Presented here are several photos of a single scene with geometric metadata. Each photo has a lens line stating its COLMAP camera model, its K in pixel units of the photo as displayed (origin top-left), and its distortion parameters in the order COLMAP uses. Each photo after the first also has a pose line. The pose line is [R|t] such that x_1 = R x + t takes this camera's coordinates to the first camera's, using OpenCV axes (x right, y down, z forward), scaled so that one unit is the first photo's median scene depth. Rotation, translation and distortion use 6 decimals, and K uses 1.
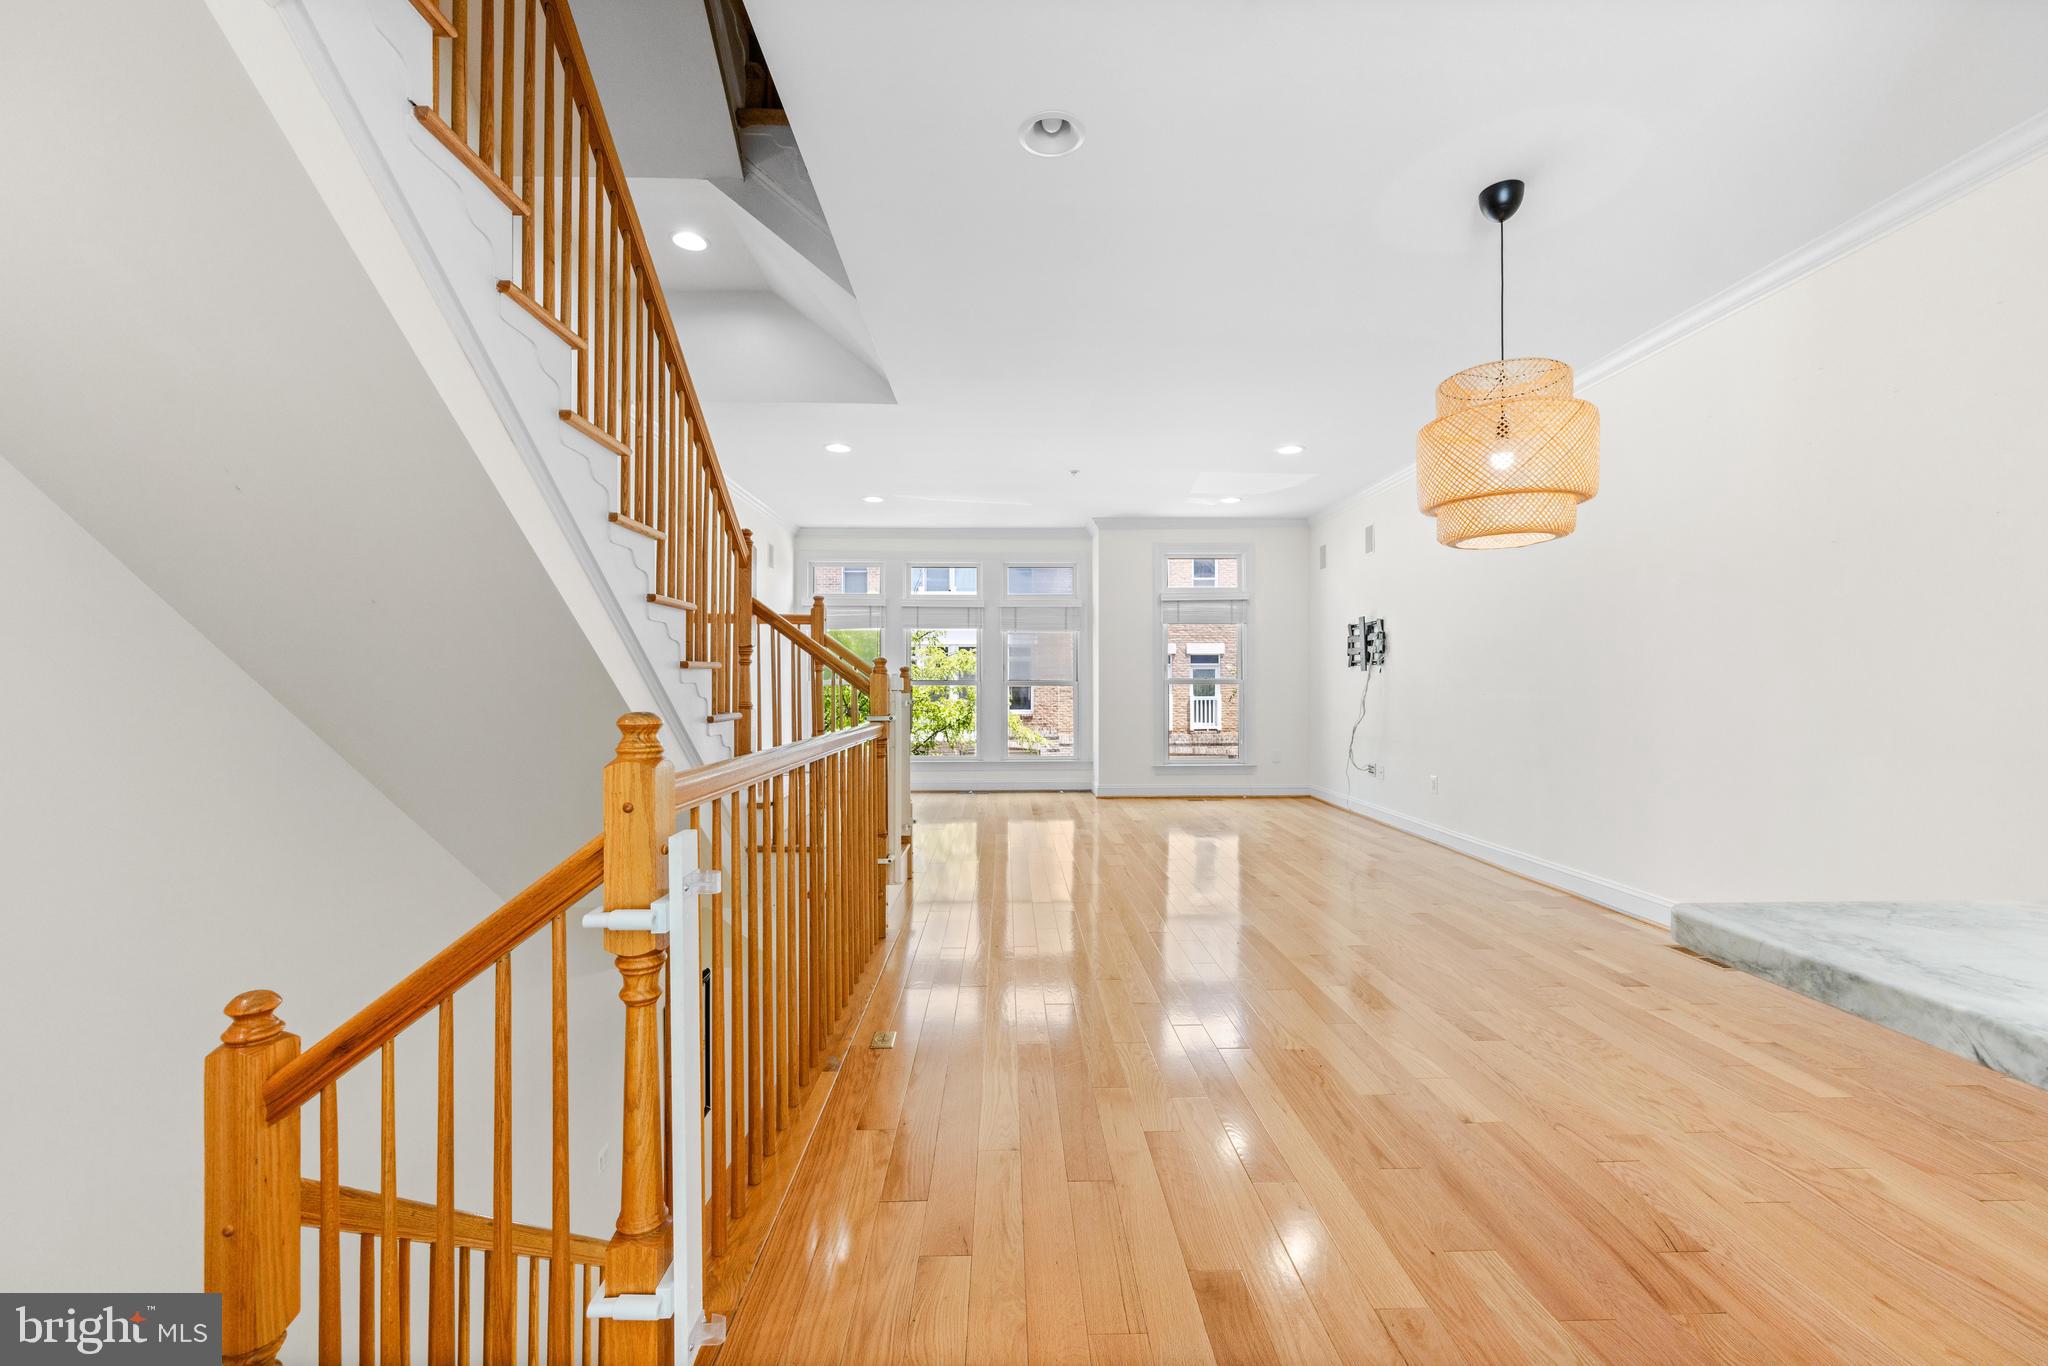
lens RADIAL K [[820.3, 0, 1025.3], [0, 820.3, 687.5], [0, 0, 1]] dist [-0.003070, -0.000546]
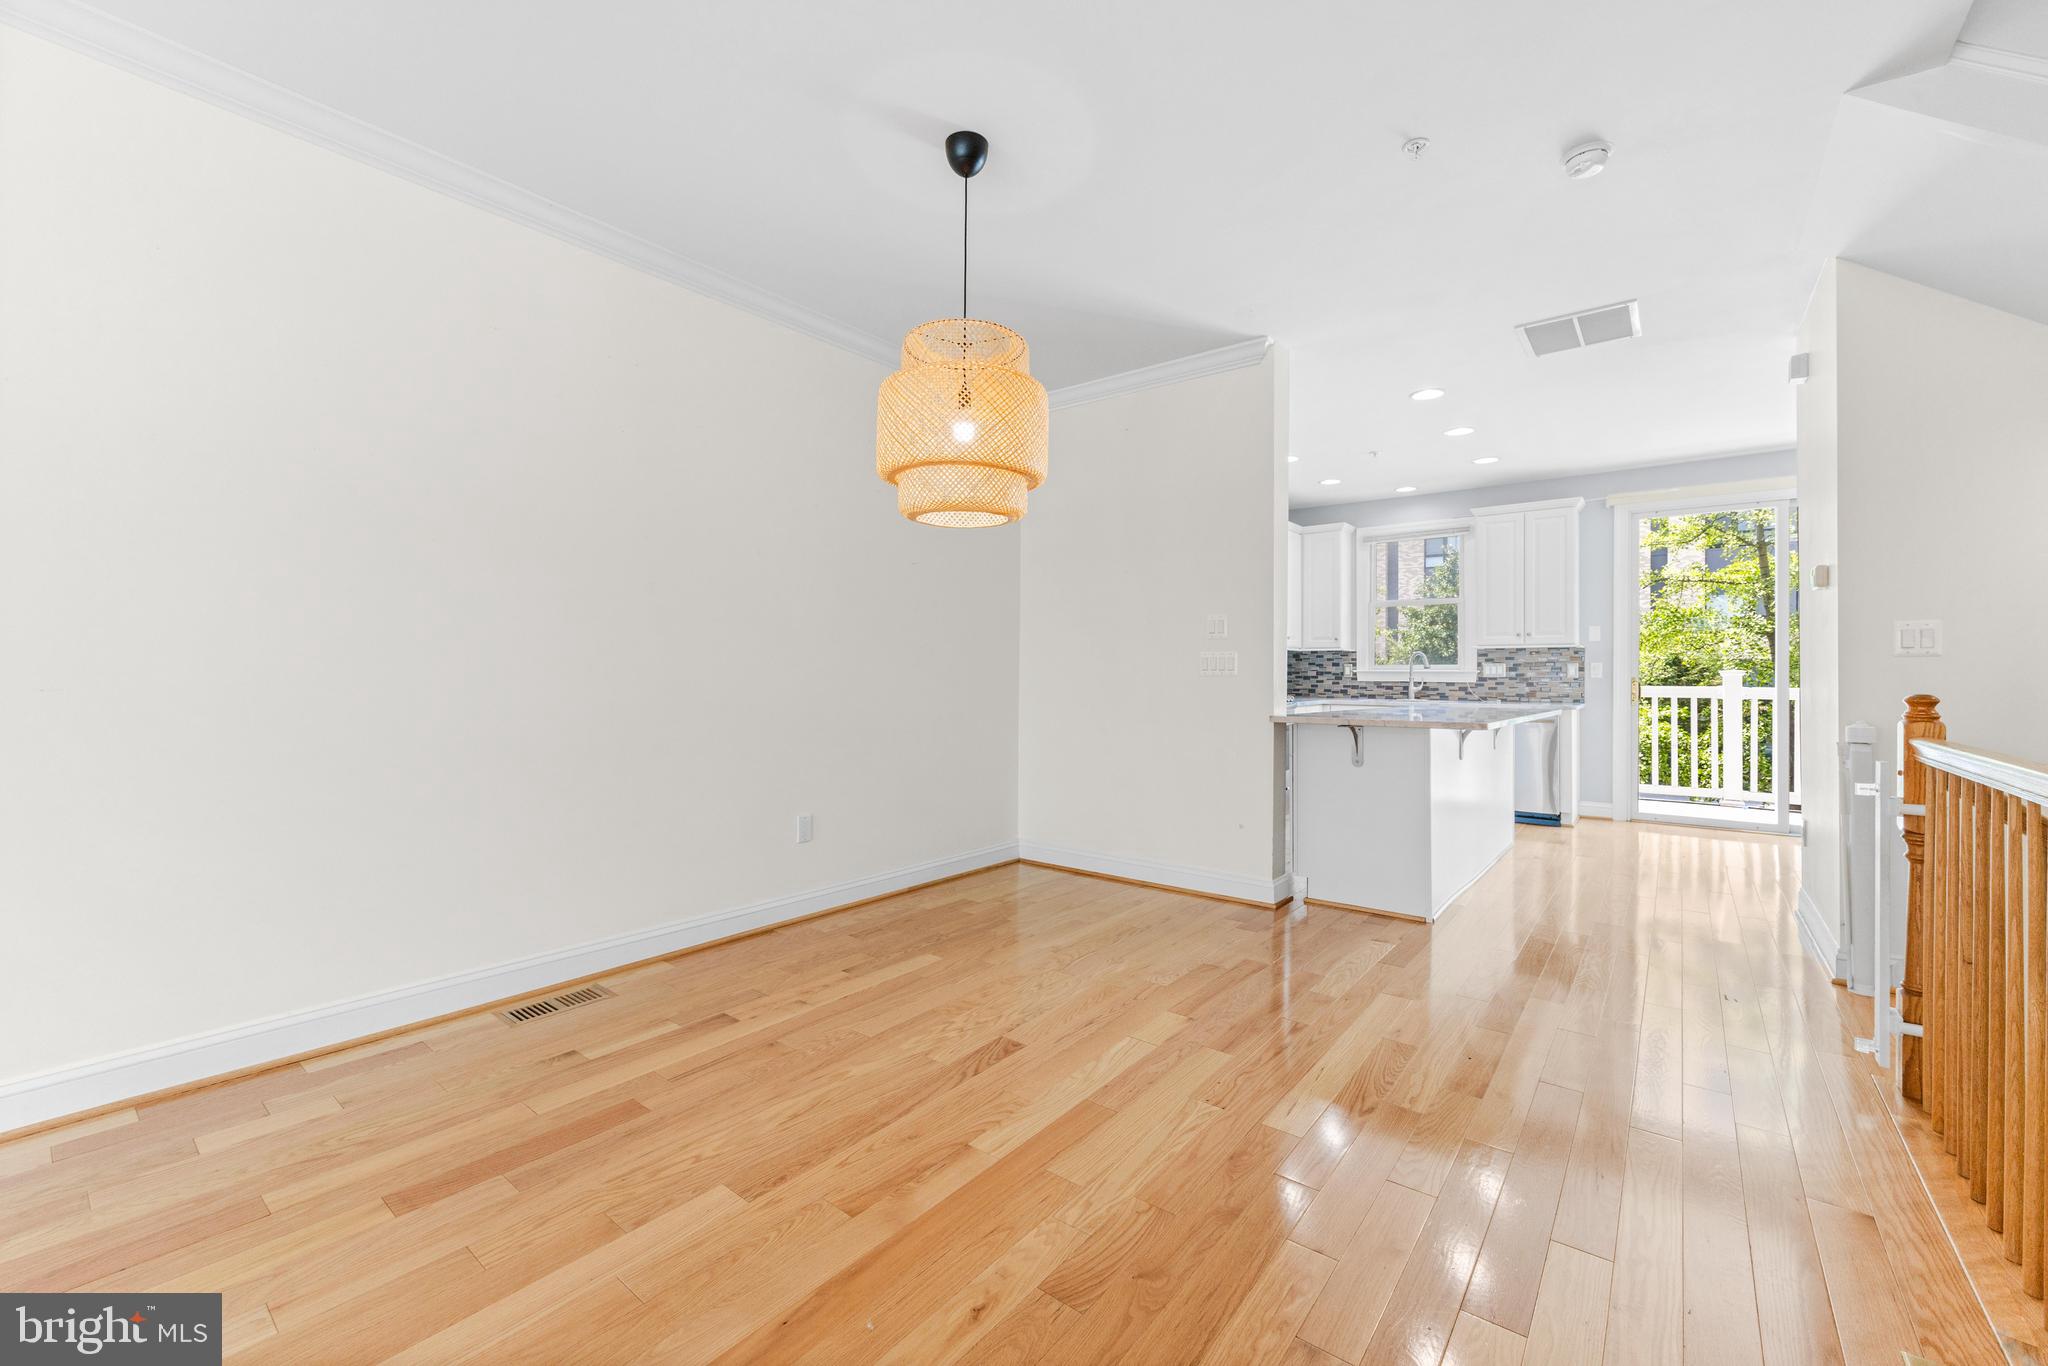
lens RADIAL K [[820.3, 0, 1017.7], [0, 820.3, 670.4], [0, 0, 1]] dist [-0.003070, -0.000546]
pose [[-0.762793, 0.001395, 0.646642, -0.025397], [-0.003741, 0.999971, -0.006571, -0.000610], [-0.646632, -0.007431, -0.762765, 0.686583]]
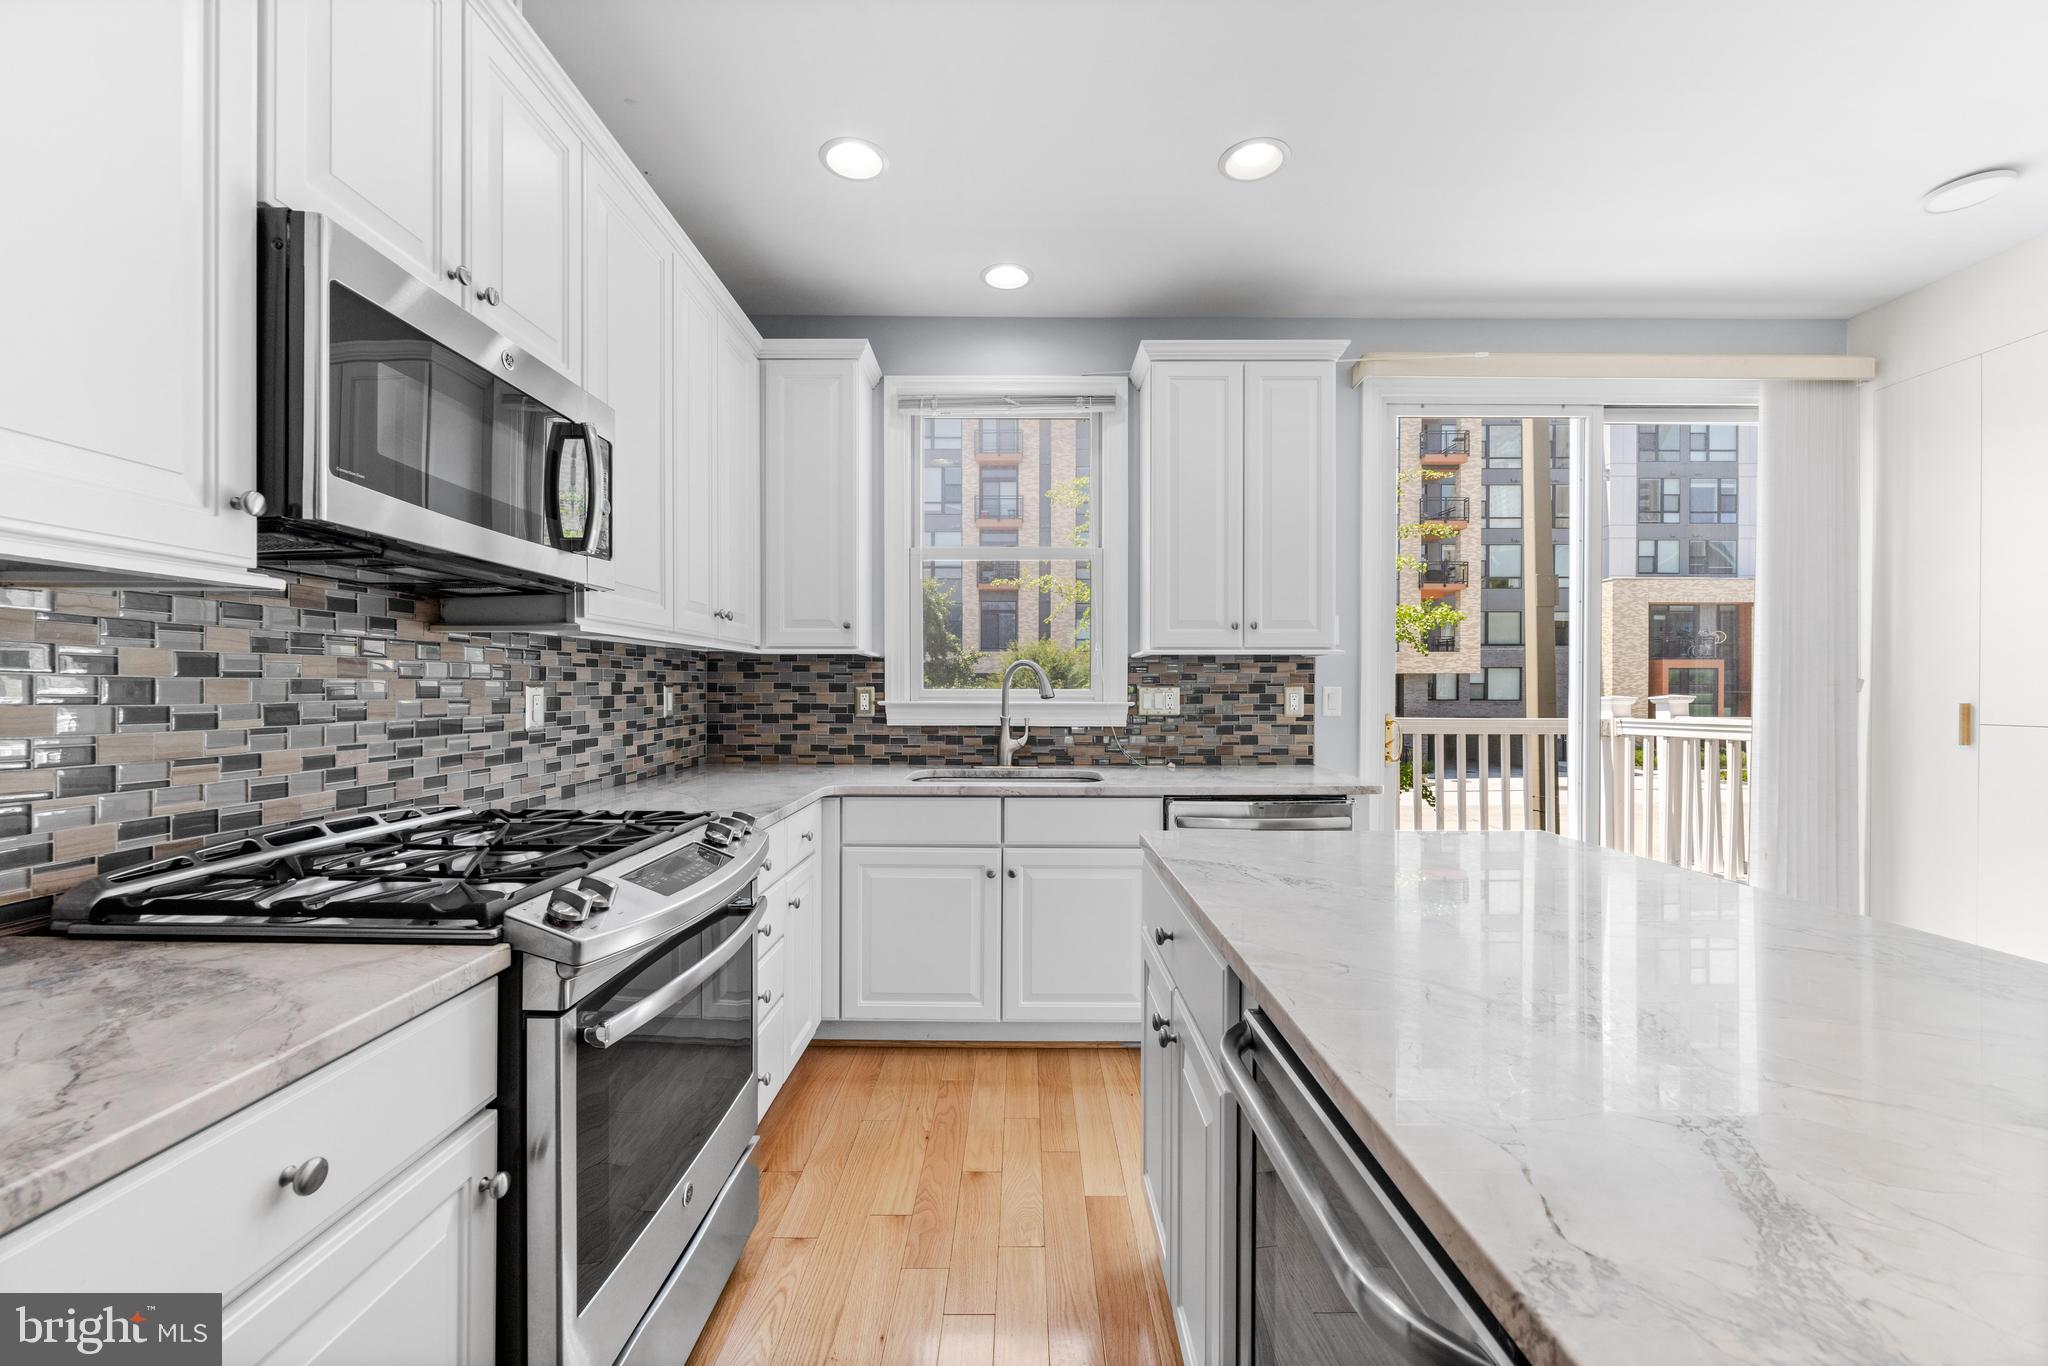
lens RADIAL K [[820.3, 0, 1020.5], [0, 820.3, 695.6], [0, 0, 1]] dist [-0.003070, -0.000546]
pose [[-0.999630, 0.000538, 0.027207, 0.266188], [0.000777, 0.999961, 0.008792, -0.018236], [-0.027201, 0.008810, -0.999591, -0.015751]]
